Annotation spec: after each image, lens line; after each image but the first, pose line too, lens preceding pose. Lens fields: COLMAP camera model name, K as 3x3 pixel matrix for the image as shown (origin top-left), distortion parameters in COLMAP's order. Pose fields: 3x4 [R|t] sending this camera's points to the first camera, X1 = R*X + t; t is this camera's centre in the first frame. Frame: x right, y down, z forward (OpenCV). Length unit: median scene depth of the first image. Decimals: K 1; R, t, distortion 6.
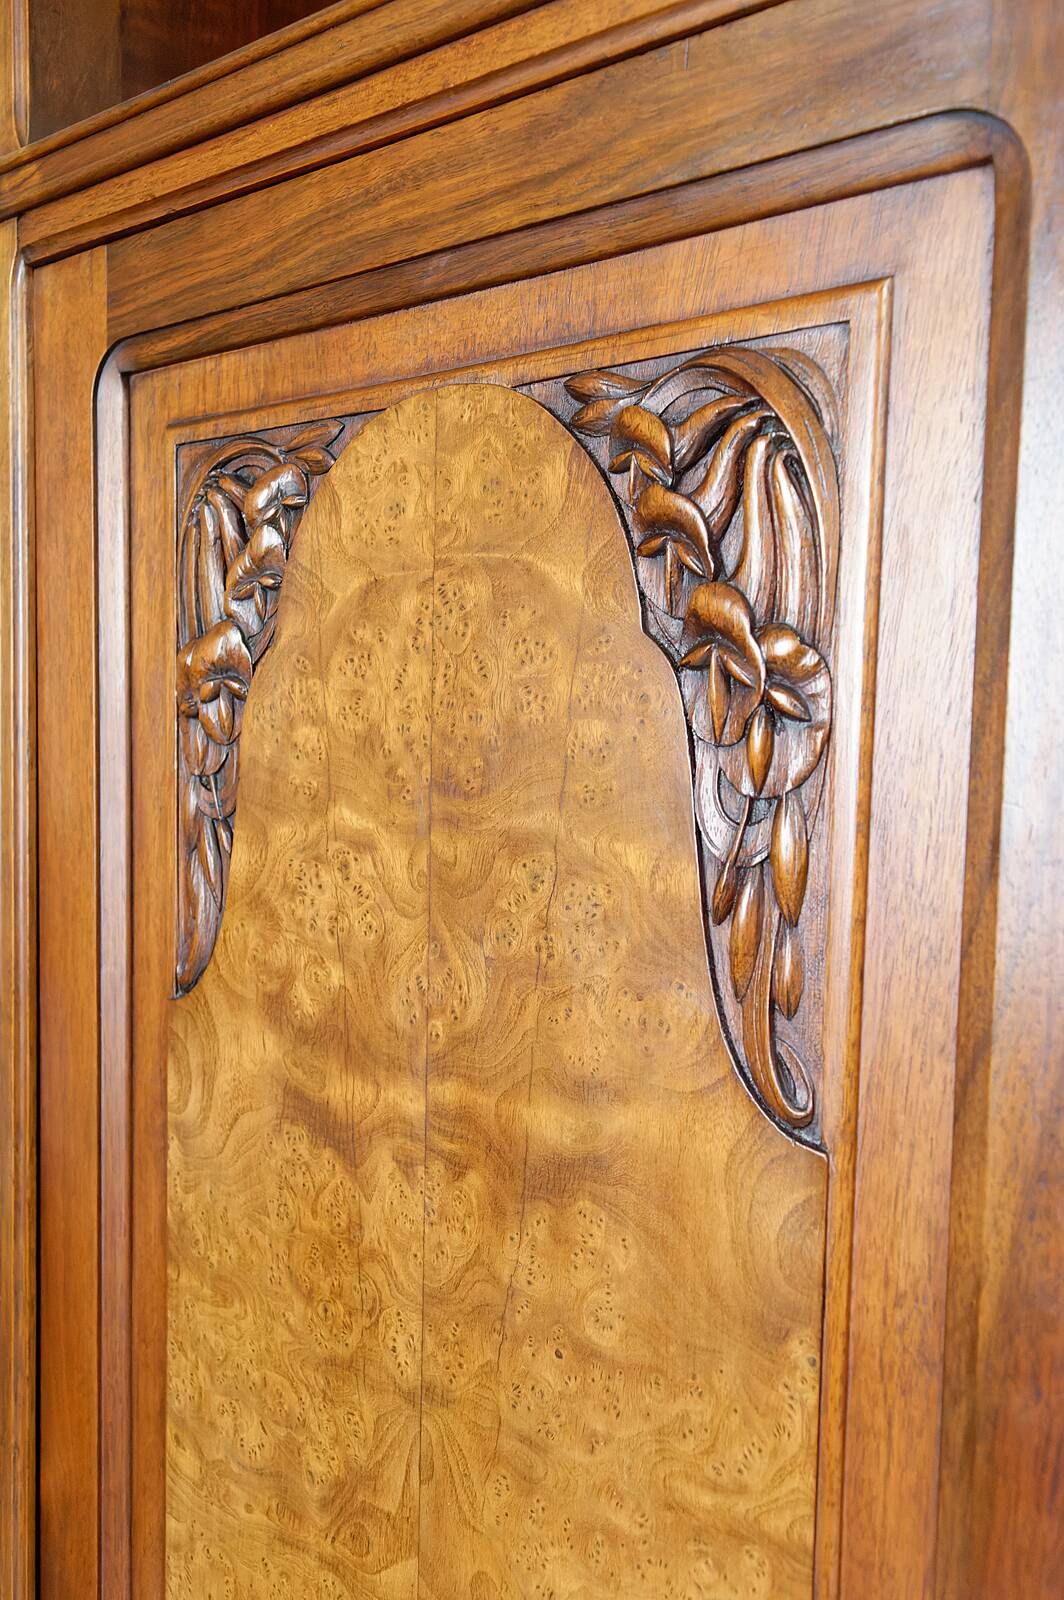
lens RADIAL K [[1248.9, 0, 531.0], [0, 1248.9, 803.9], [0, 0, 1]] dist [0.004732, 0.004406]
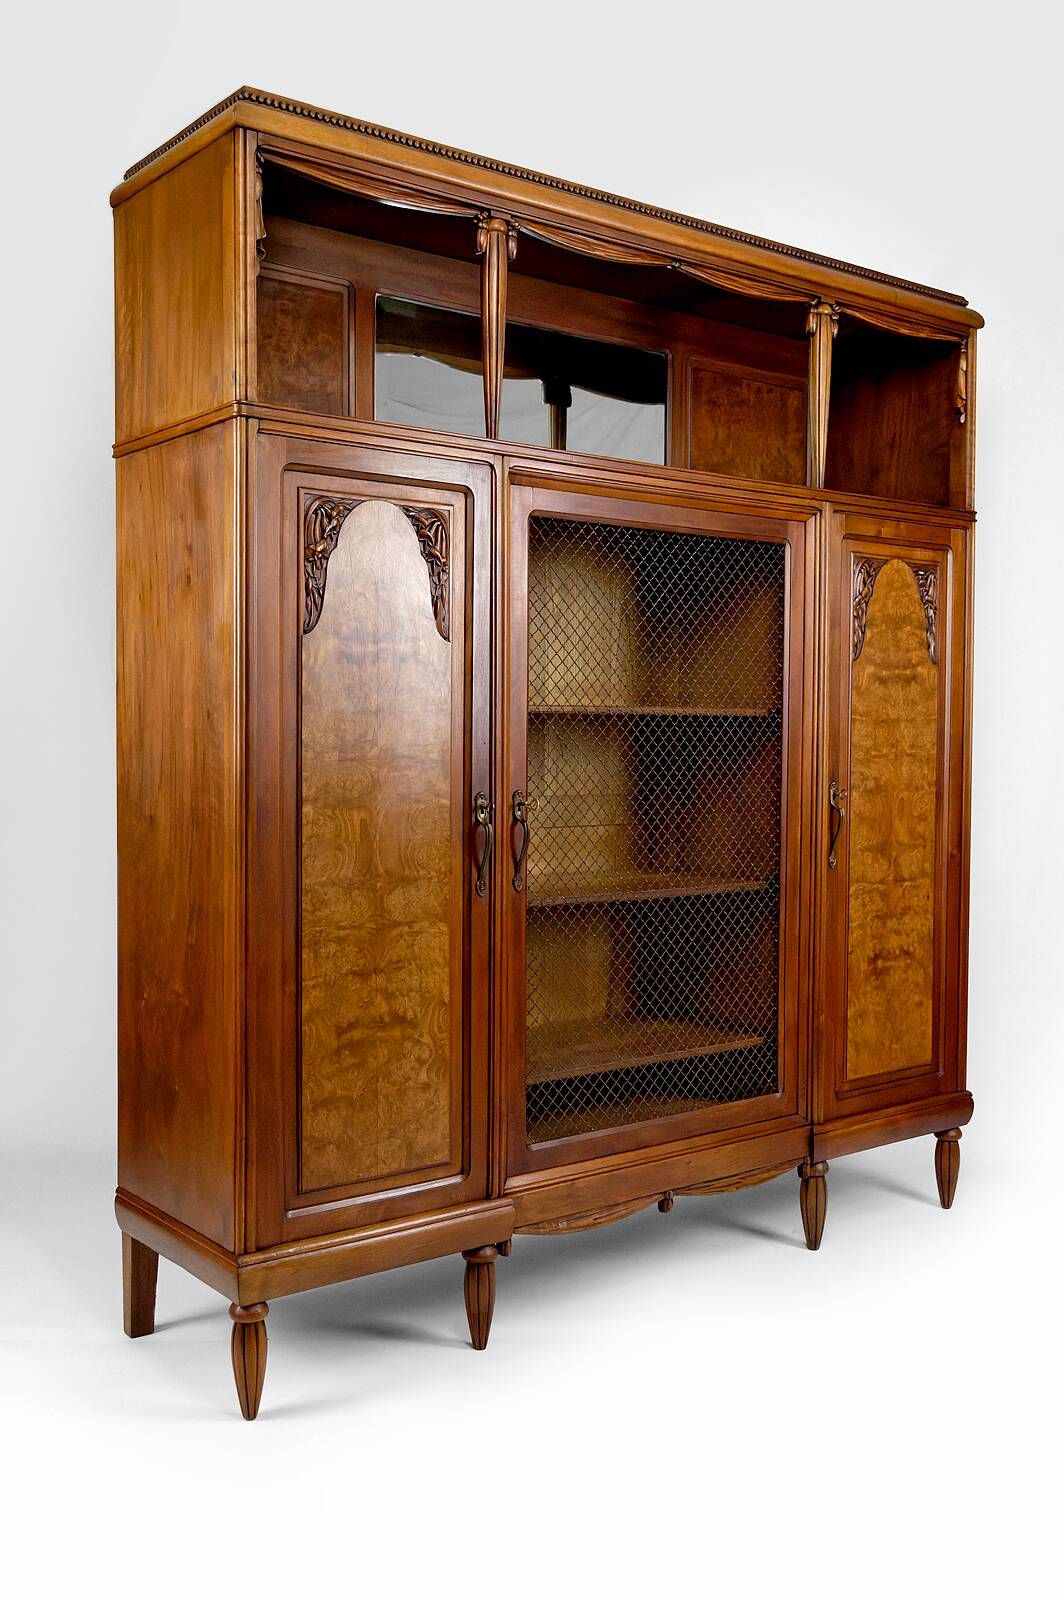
lens RADIAL K [[1532.3, 0, 529.6], [0, 1532.3, 801.7], [0, 0, 1]] dist [0.001499, -0.002651]
pose [[0.263973, -0.063850, 0.962414, -5.863710], [0.056522, 0.997116, 0.050650, 0.586649], [-0.962872, 0.041027, 0.266821, -1.150774]]
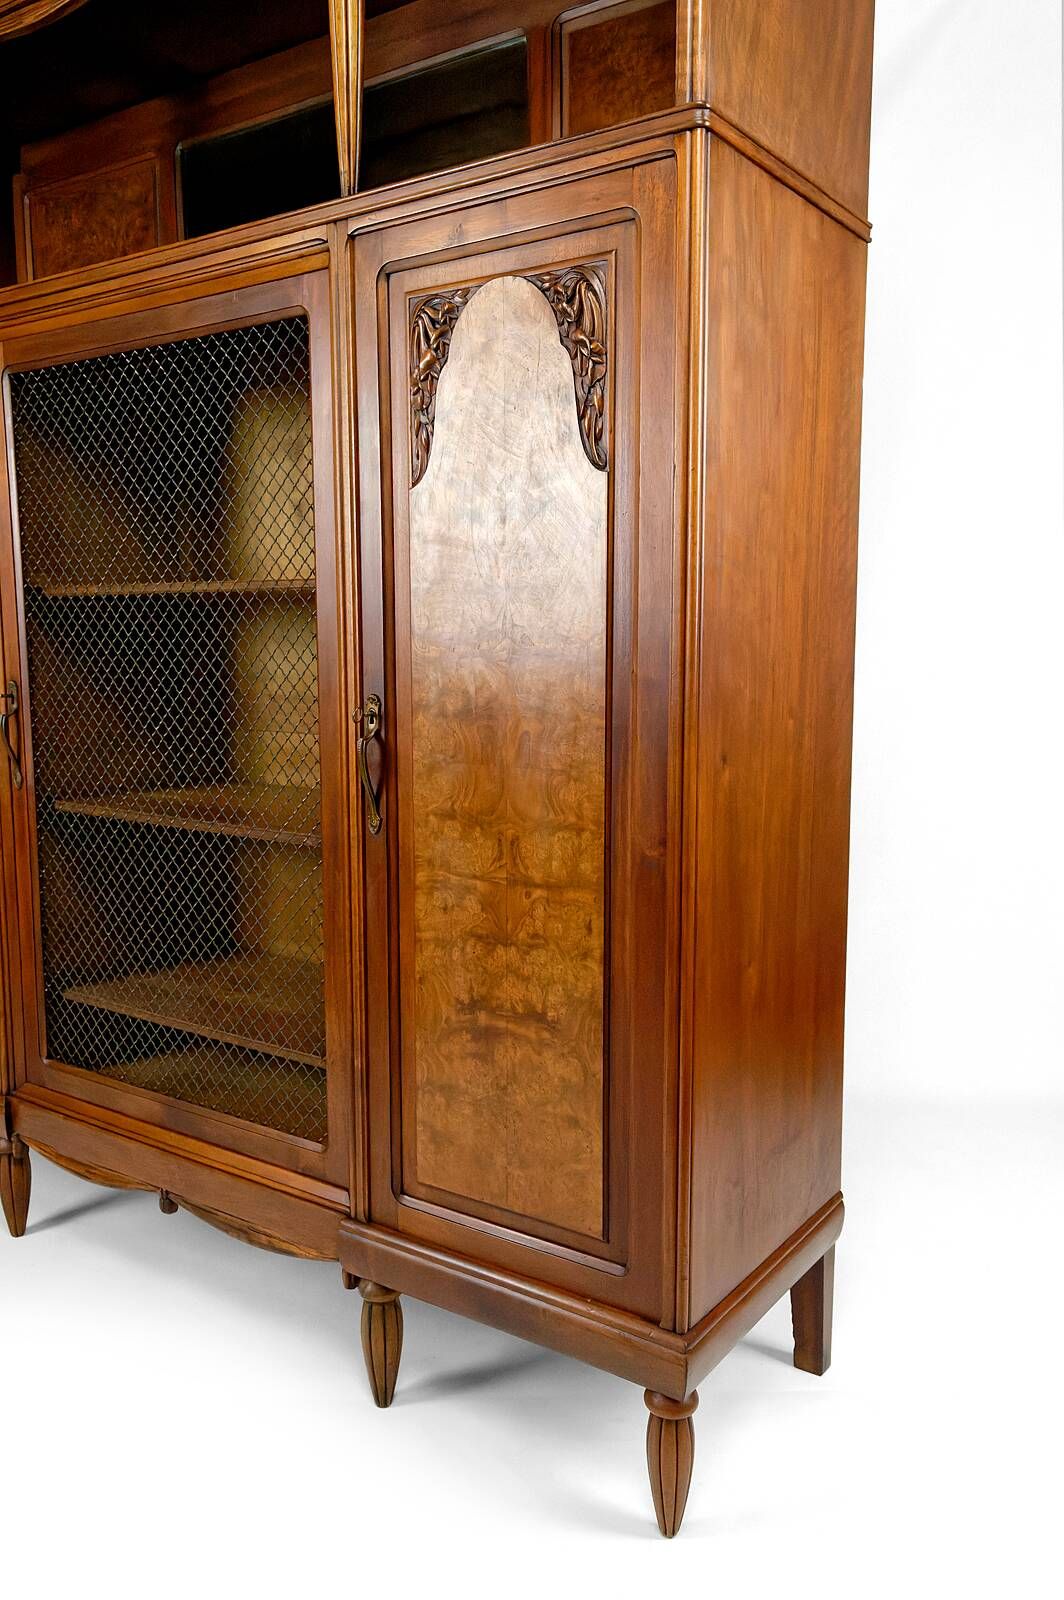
lens RADIAL K [[1264.9, 0, 526.2], [0, 1264.9, 798.7], [0, 0, 1]] dist [0.006285, 0.003080]
pose [[0.999245, -0.026133, 0.028732, 2.420418], [0.023911, 0.996887, 0.075136, 1.009136], [-0.030606, -0.074392, 0.996759, -4.521091]]
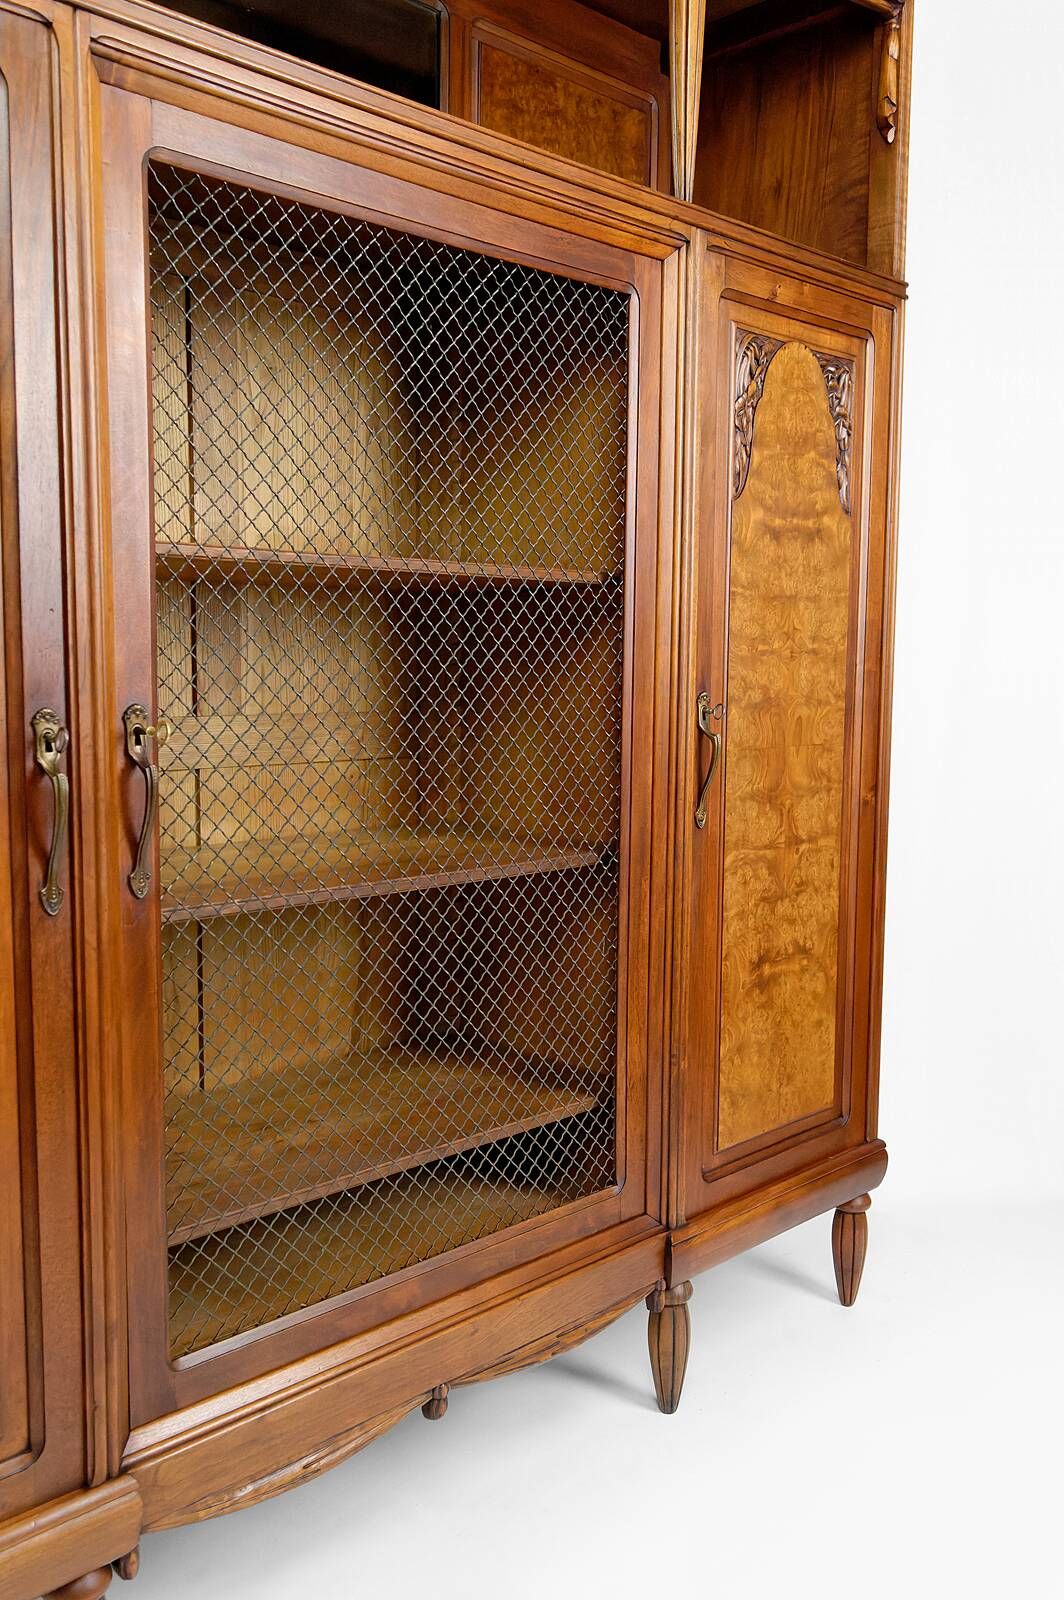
lens RADIAL K [[1410.8, 0, 529.7], [0, 1410.8, 803.3], [0, 0, 1]] dist [0.006473, 0.002287]
pose [[0.140557, -0.123332, 0.982361, -2.491092], [0.051949, 0.991763, 0.117079, 0.765289], [-0.988709, 0.034576, 0.145806, -0.659061]]
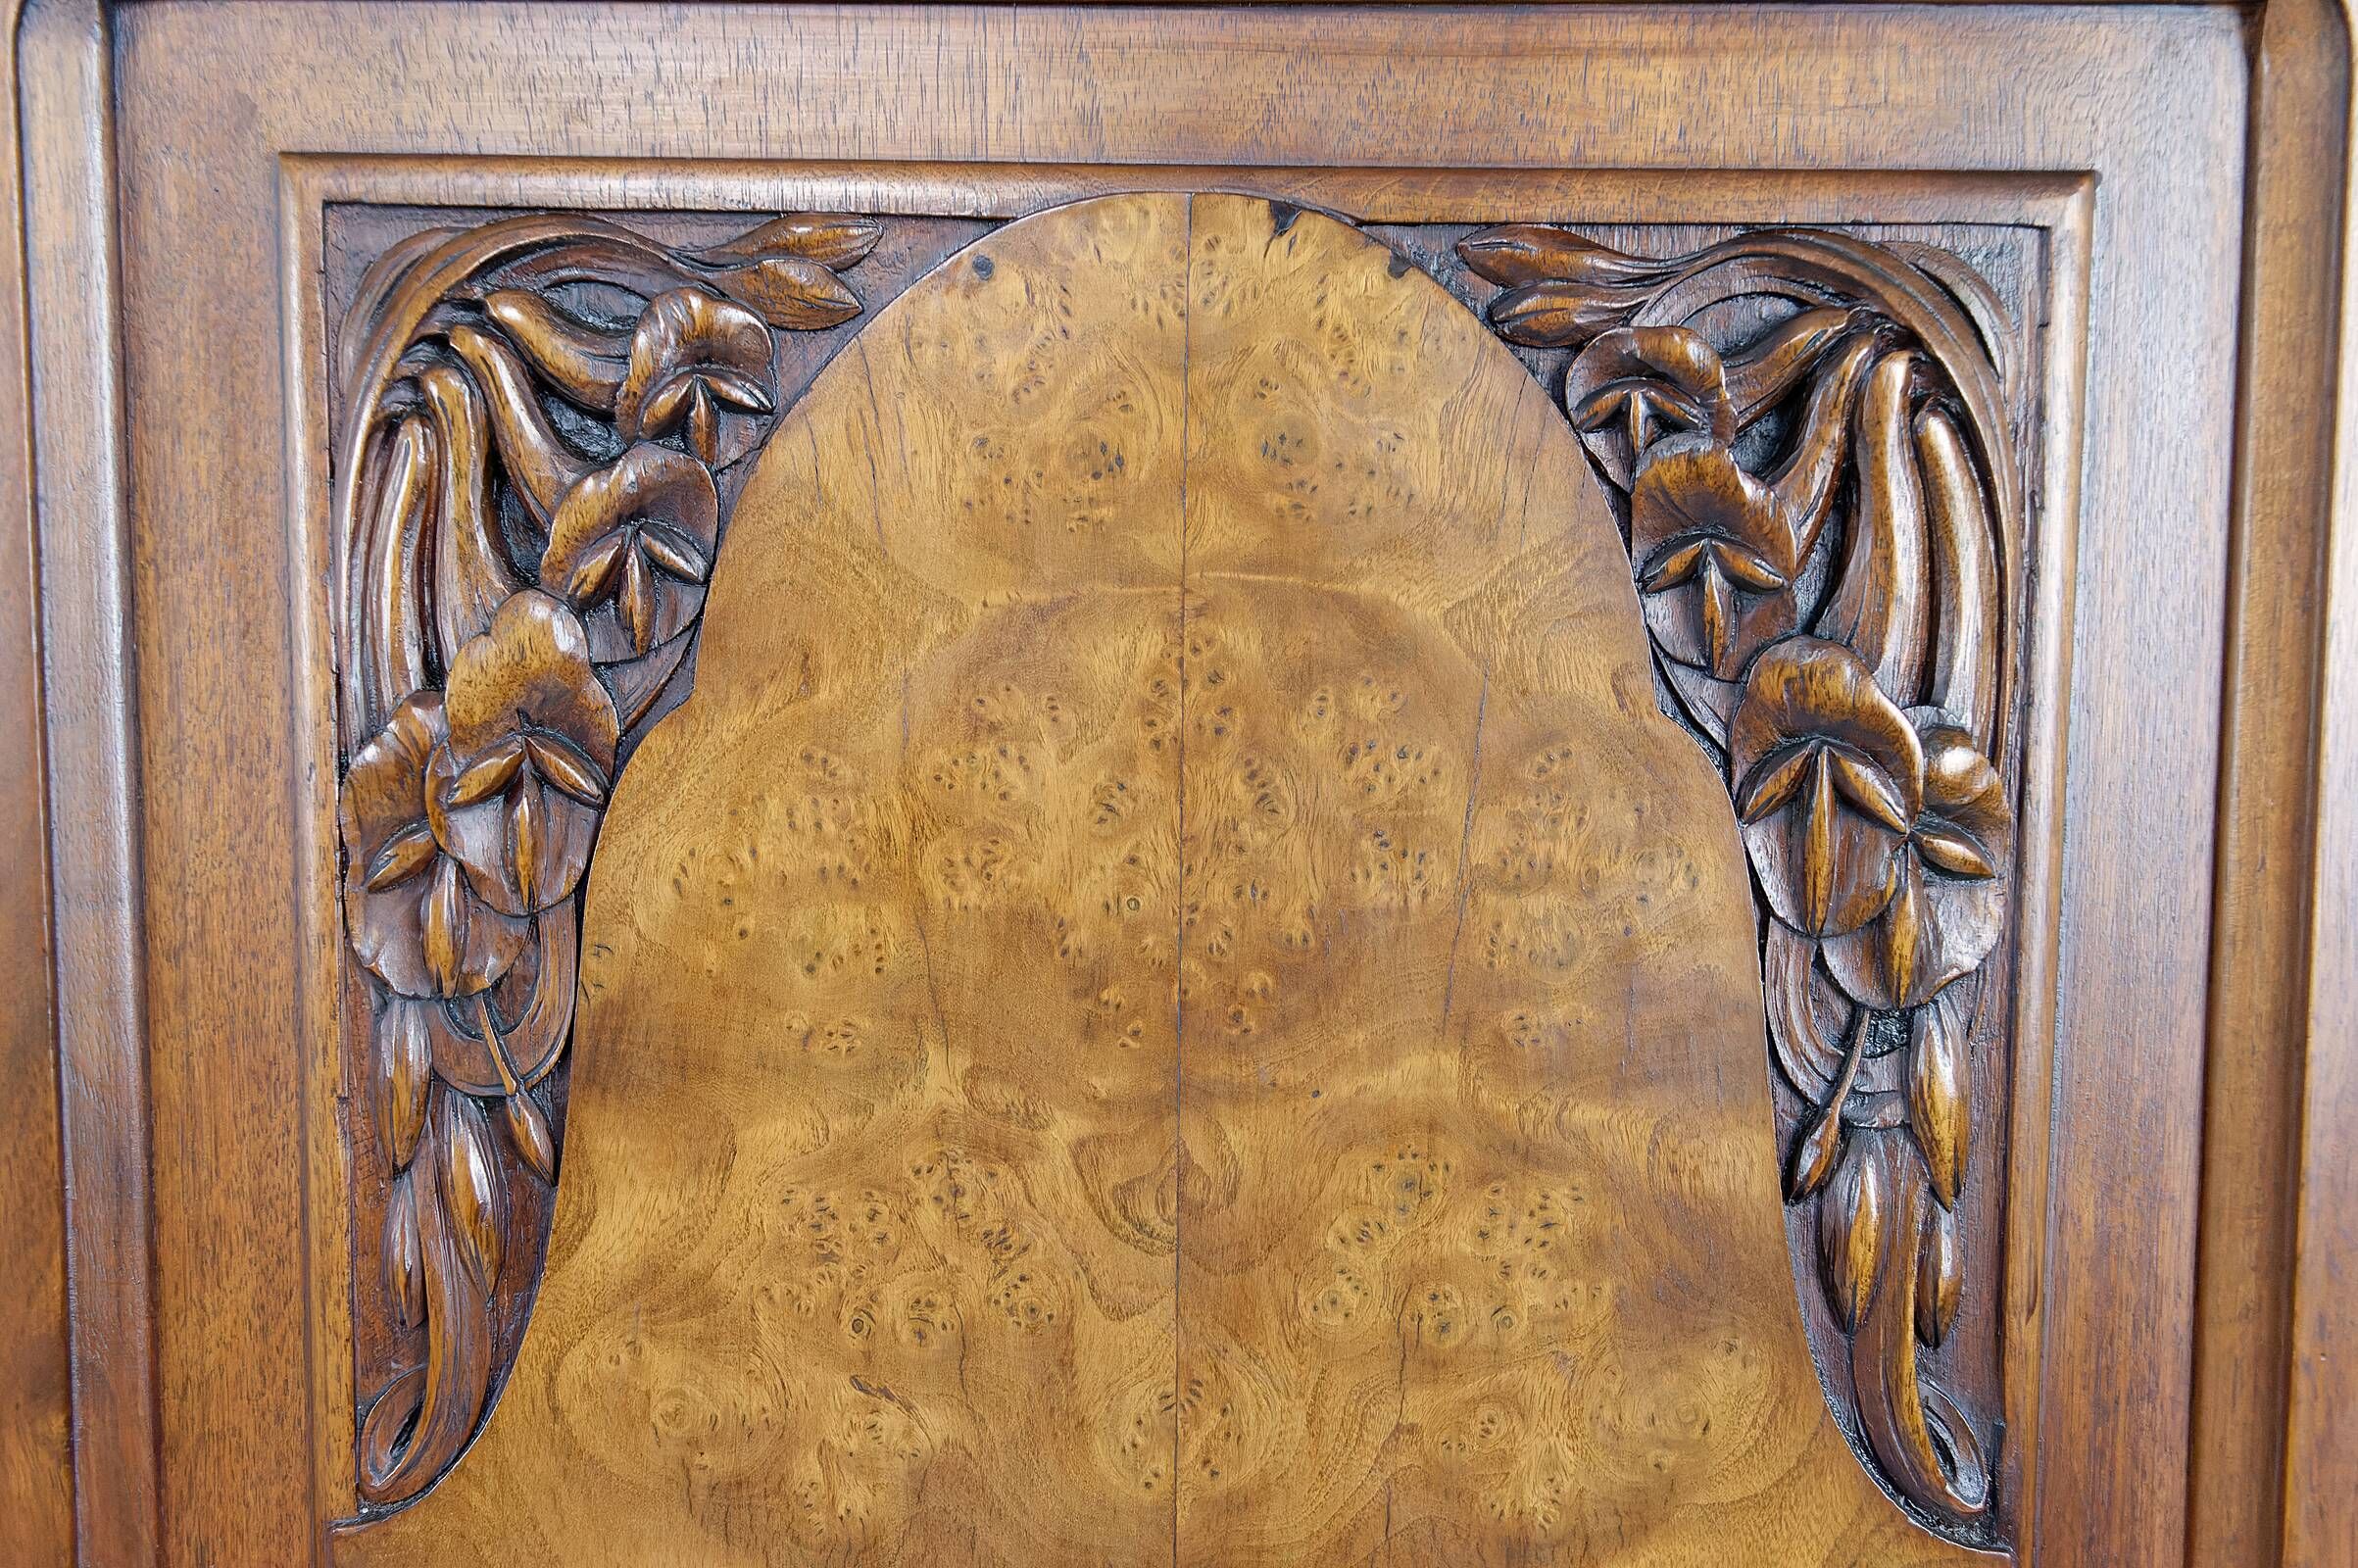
lens RADIAL K [[2025.4, 0, 1178.2], [0, 2025.4, 781.1], [0, 0, 1]] dist [-0.005248, 0.006276]
pose [[0.802362, -0.060591, 0.593755, 2.002790], [0.043354, 0.998122, 0.043270, 0.029370], [-0.595262, -0.008977, 0.803482, -1.563248]]
